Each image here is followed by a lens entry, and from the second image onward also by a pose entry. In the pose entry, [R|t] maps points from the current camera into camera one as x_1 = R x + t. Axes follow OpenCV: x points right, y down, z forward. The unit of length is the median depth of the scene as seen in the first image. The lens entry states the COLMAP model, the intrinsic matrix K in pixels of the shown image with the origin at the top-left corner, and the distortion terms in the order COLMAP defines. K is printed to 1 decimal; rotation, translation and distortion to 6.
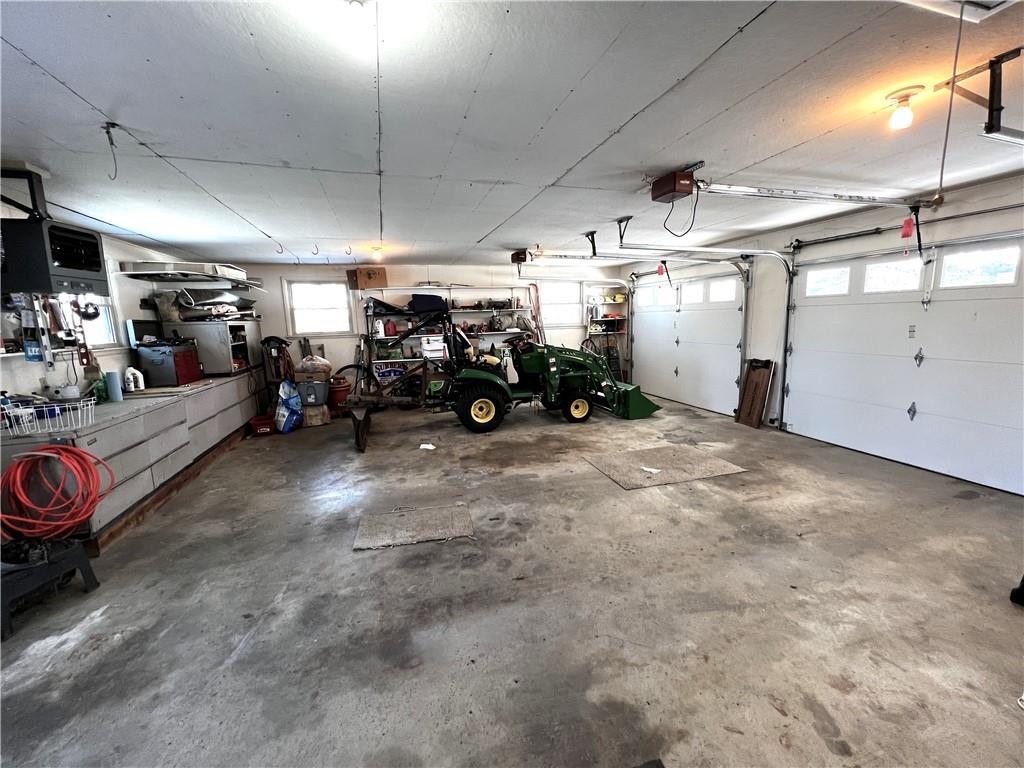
lens RADIAL K [[409.4, 0, 513.1], [0, 409.4, 381.3], [0, 0, 1]] dist [-0.002858, 0.000116]
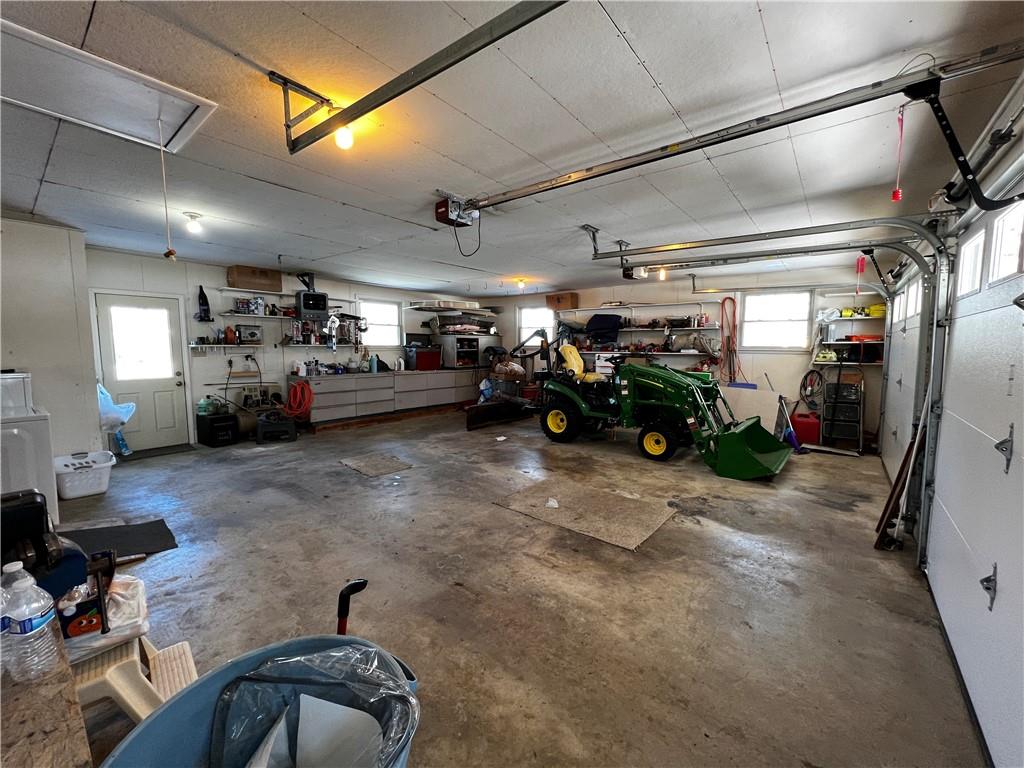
lens RADIAL K [[409.4, 0, 513.5], [0, 409.4, 380.5], [0, 0, 1]] dist [-0.002858, 0.000116]
pose [[0.561582, 0.103695, -0.820898, 0.805103], [-0.145833, 0.988989, 0.025163, -0.048639], [0.814468, 0.105582, 0.570521, 0.314168]]
